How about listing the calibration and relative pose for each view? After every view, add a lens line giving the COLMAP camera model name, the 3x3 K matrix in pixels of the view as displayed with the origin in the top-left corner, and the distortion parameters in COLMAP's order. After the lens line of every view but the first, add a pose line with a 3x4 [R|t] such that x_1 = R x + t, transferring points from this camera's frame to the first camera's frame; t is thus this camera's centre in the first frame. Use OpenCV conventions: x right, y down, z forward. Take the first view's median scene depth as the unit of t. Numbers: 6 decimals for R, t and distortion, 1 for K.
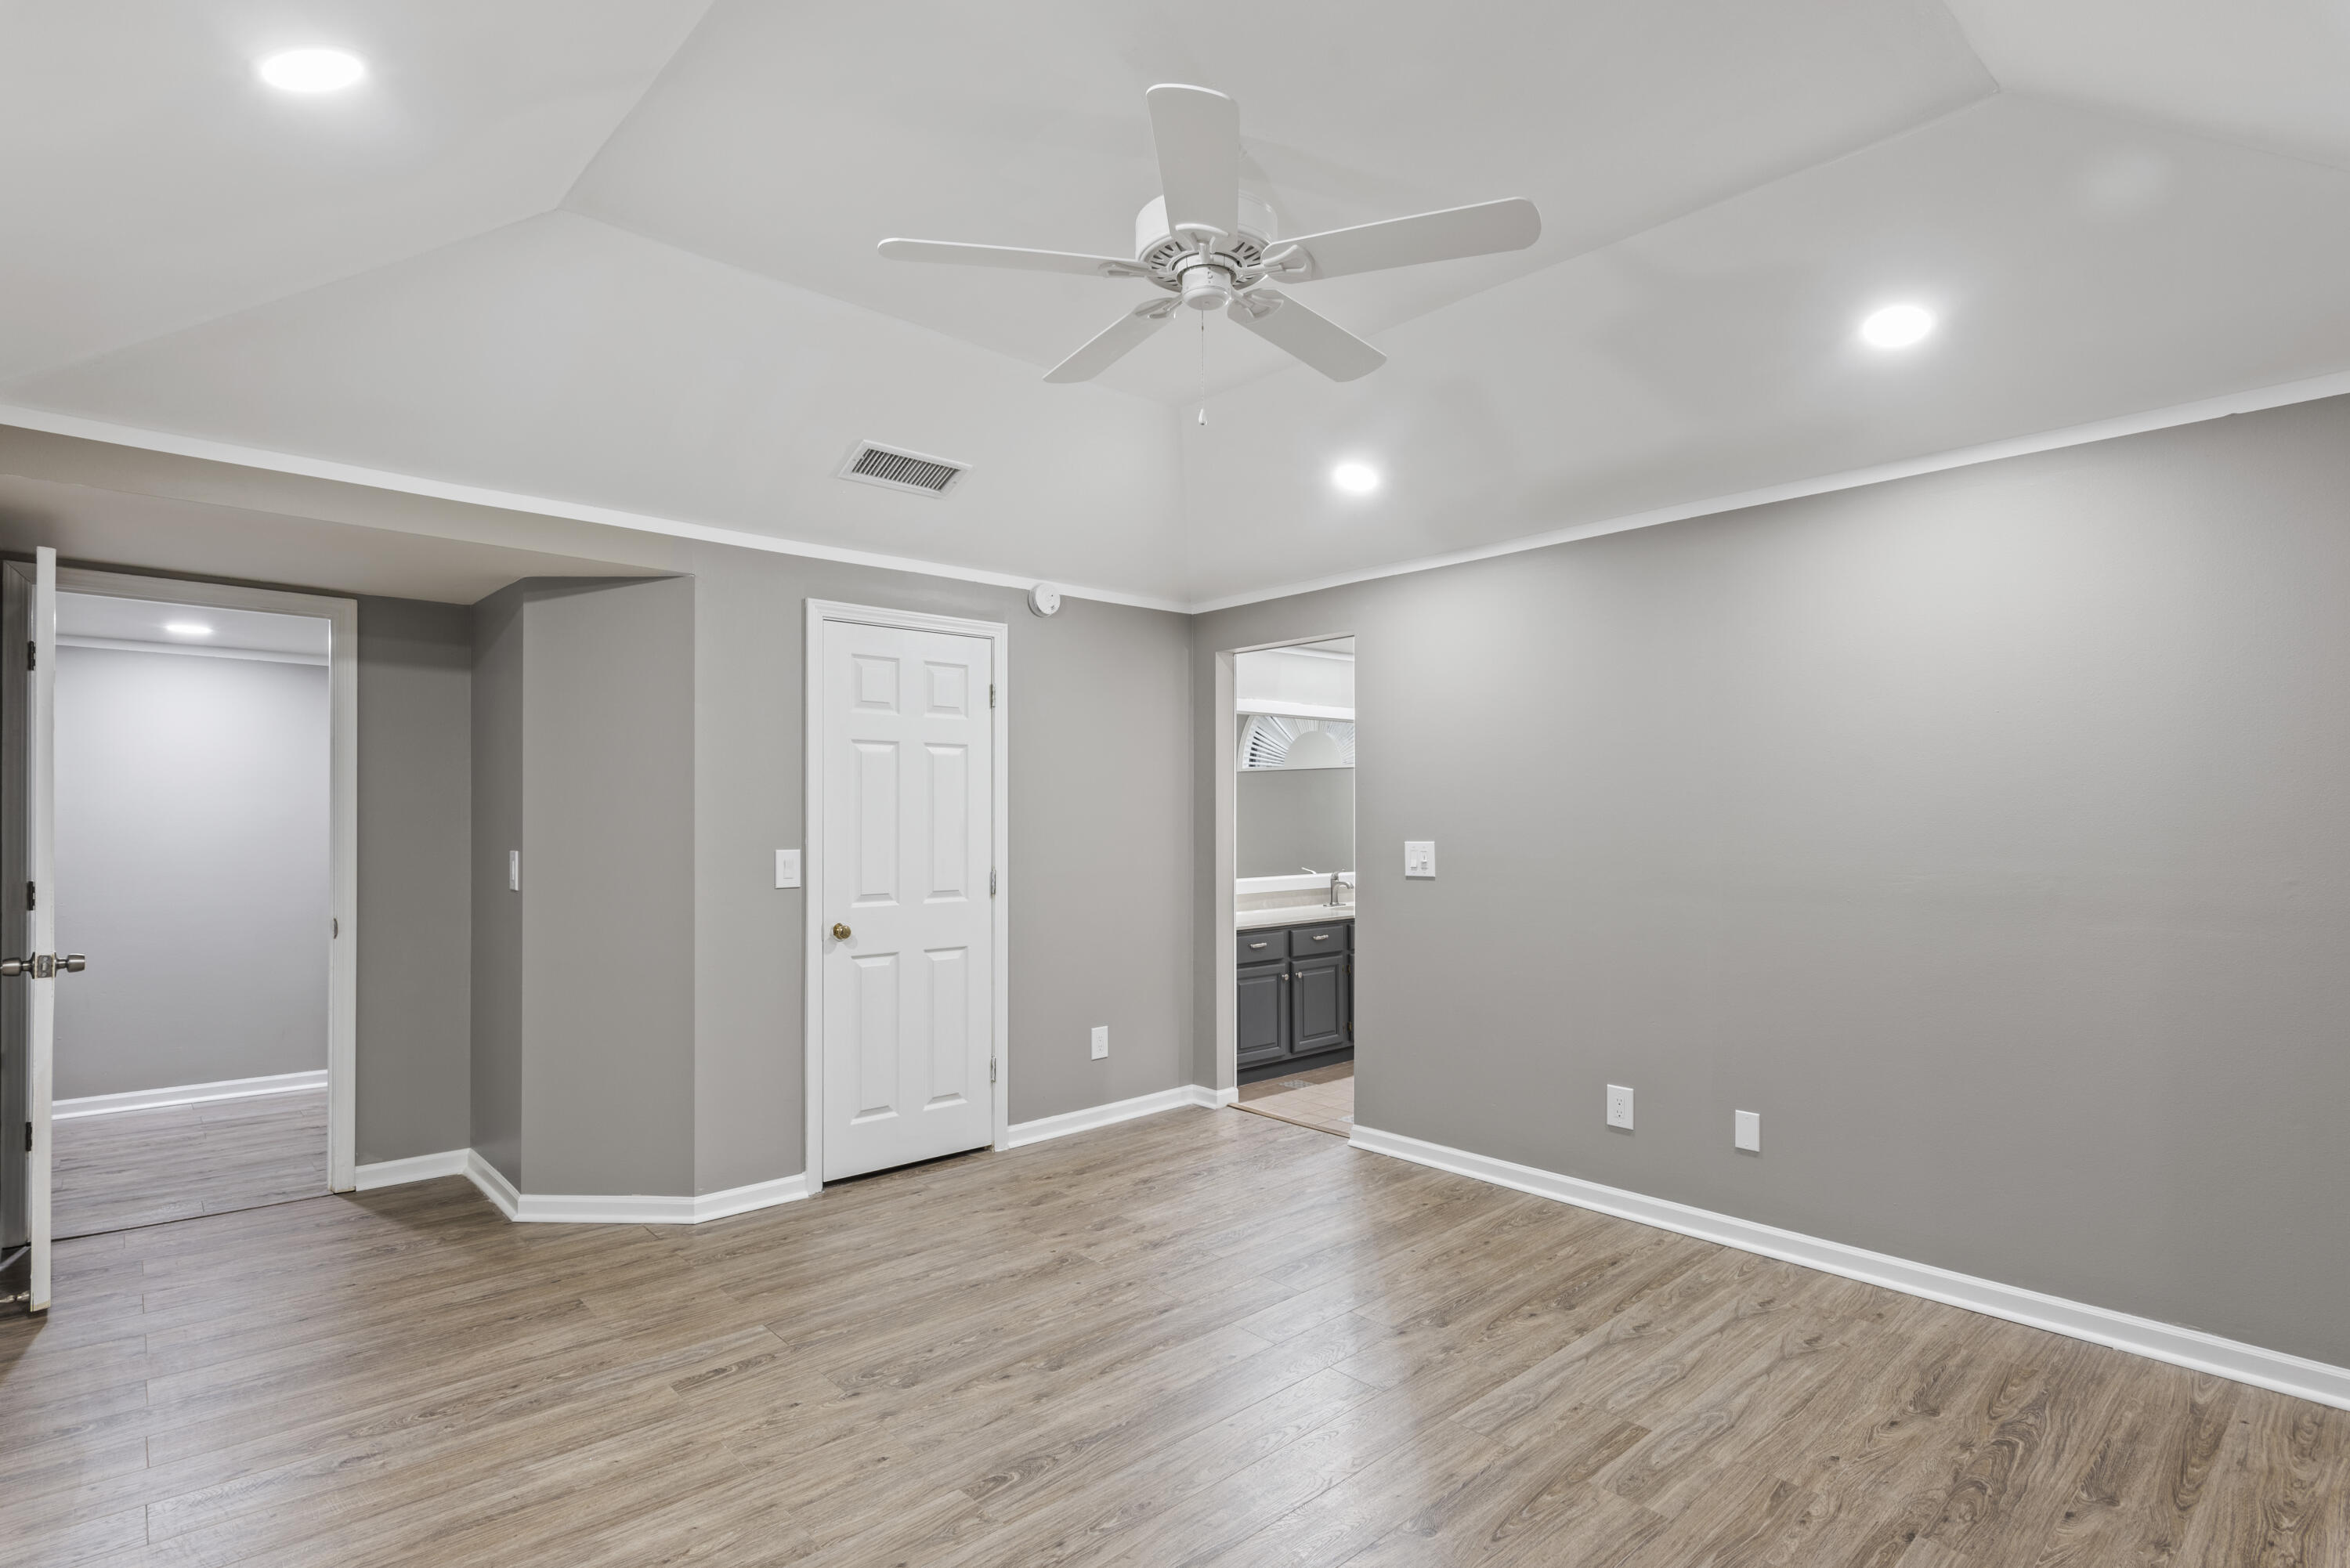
lens RADIAL K [[1149.5, 0, 1166.0], [0, 1149.5, 798.8], [0, 0, 1]] dist [0.002024, 0.000456]
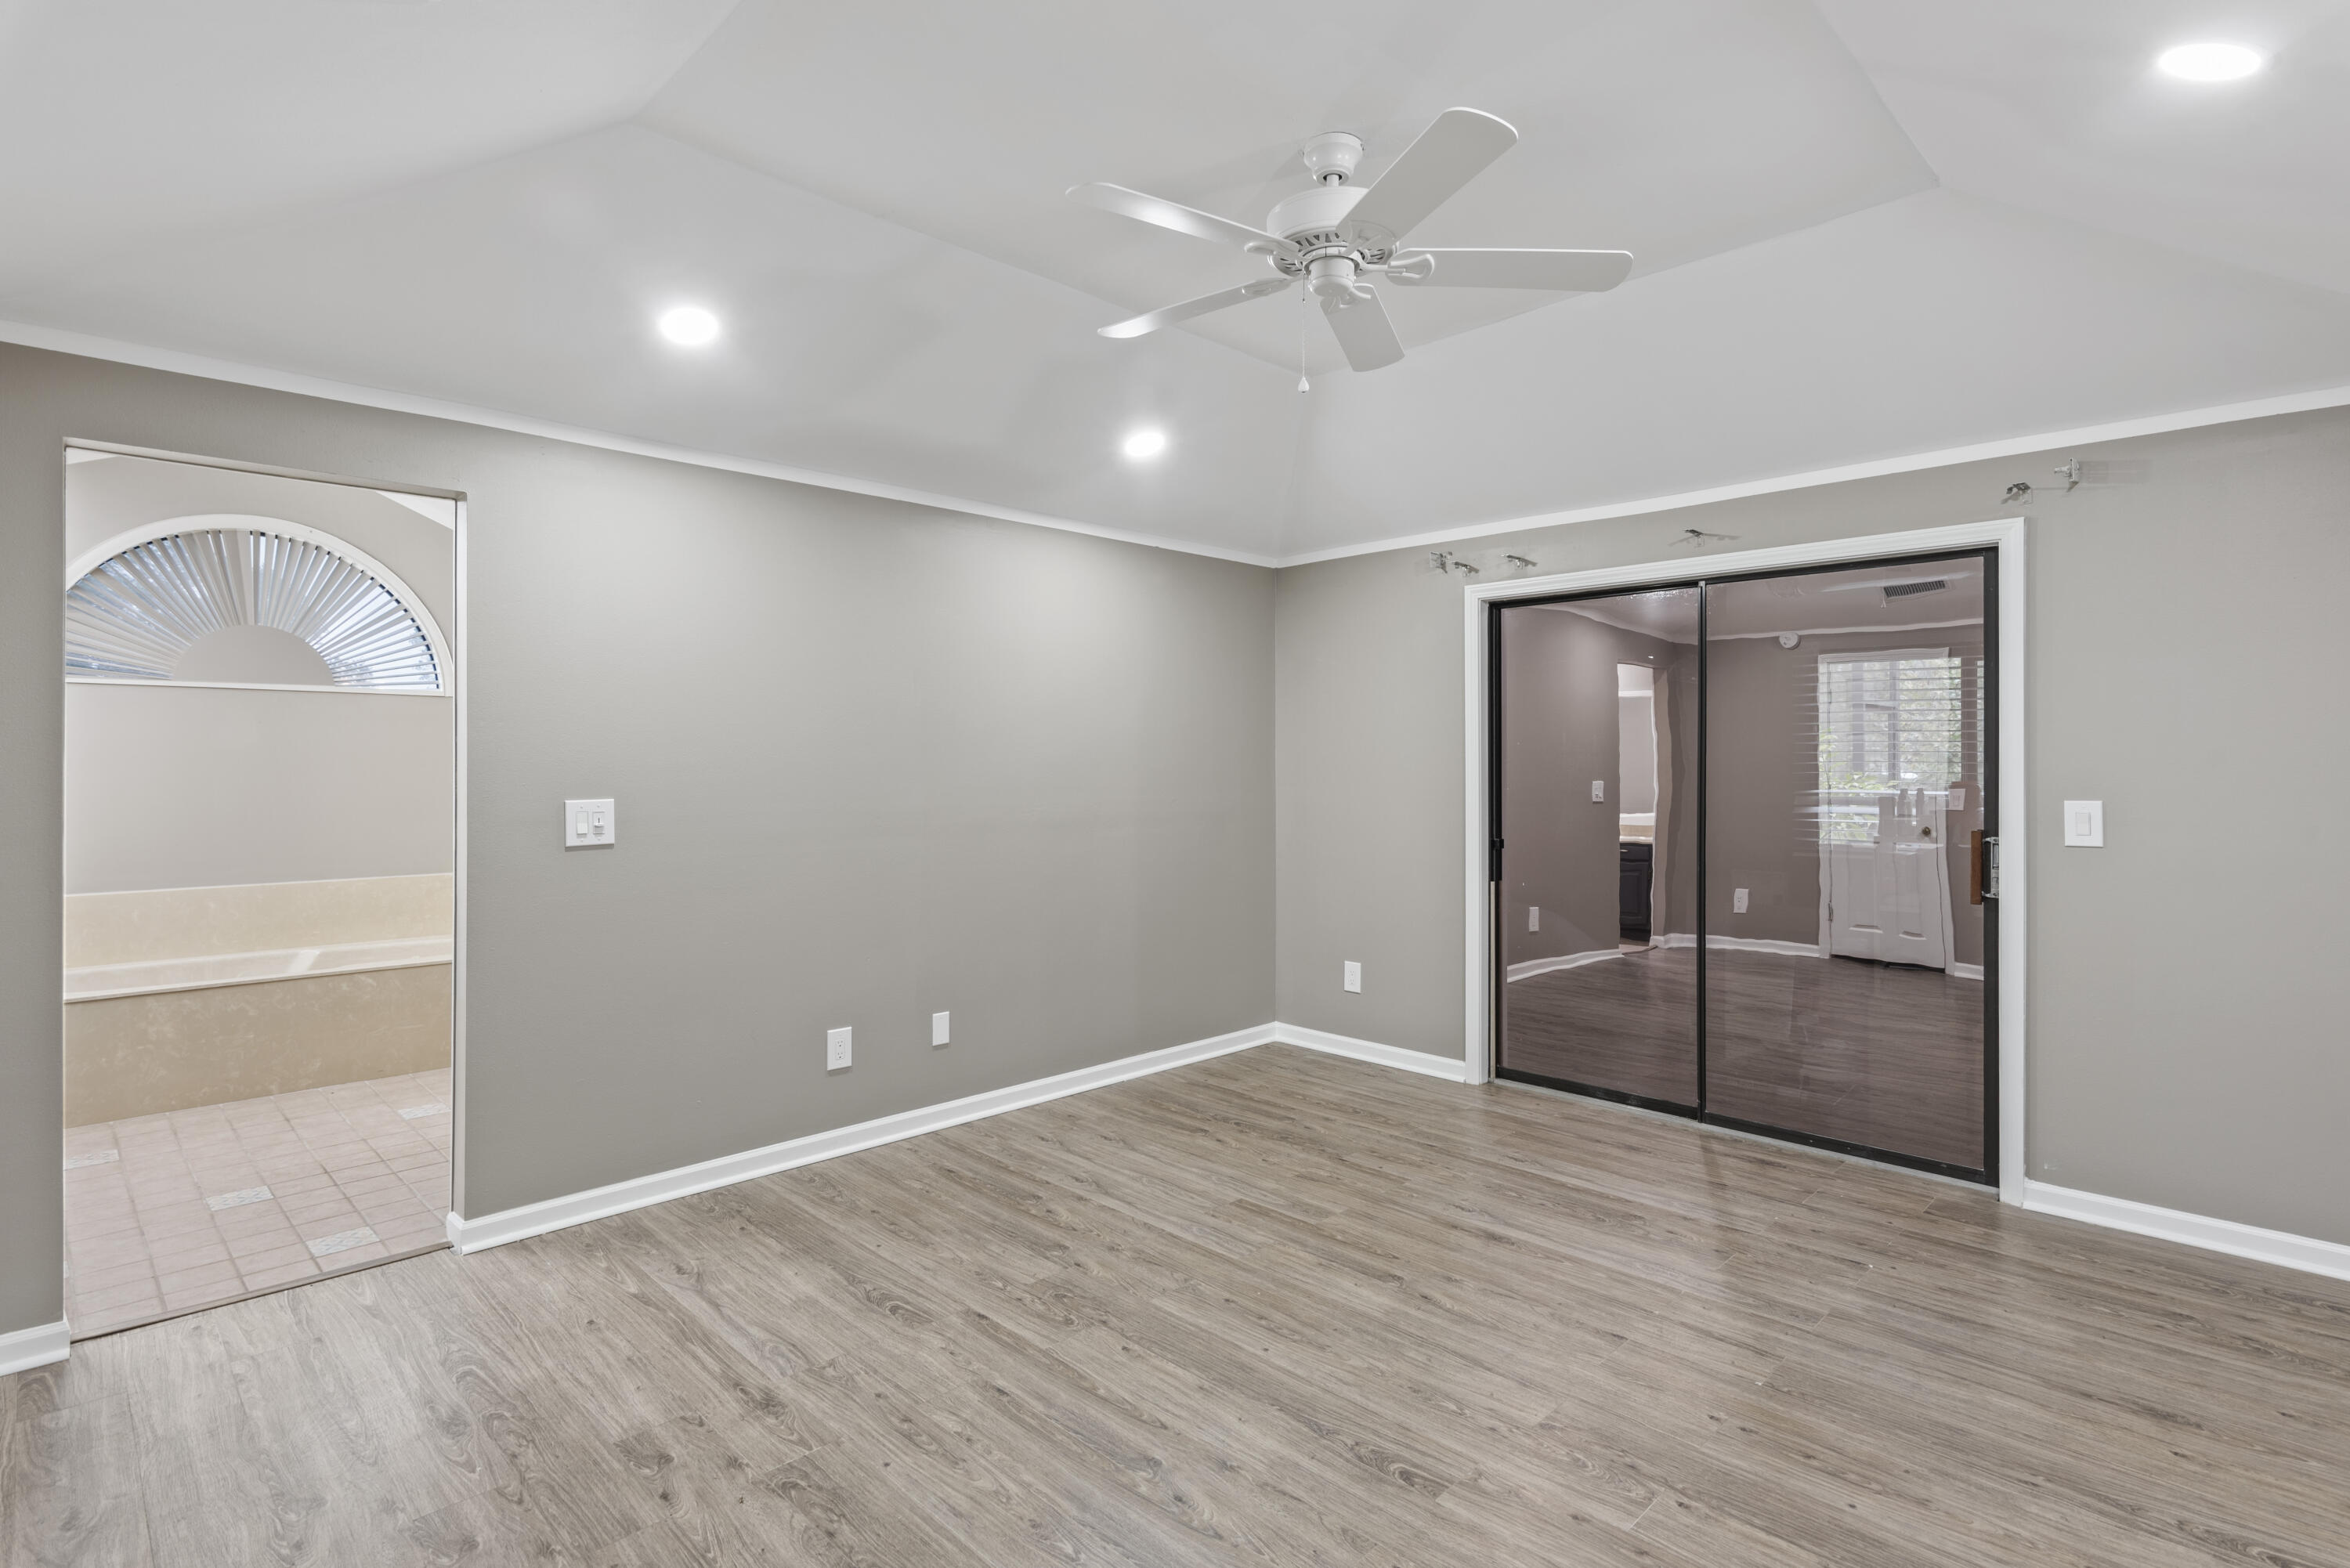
lens RADIAL K [[1148.8, 0, 1183.7], [0, 1148.8, 754.0], [0, 0, 1]] dist [0.002880, -0.000187]
pose [[-0.042639, 0.010128, 0.999039, -0.825576], [-0.015813, 0.999817, -0.010811, 0.013259], [-0.998965, -0.016259, -0.042471, 0.941513]]
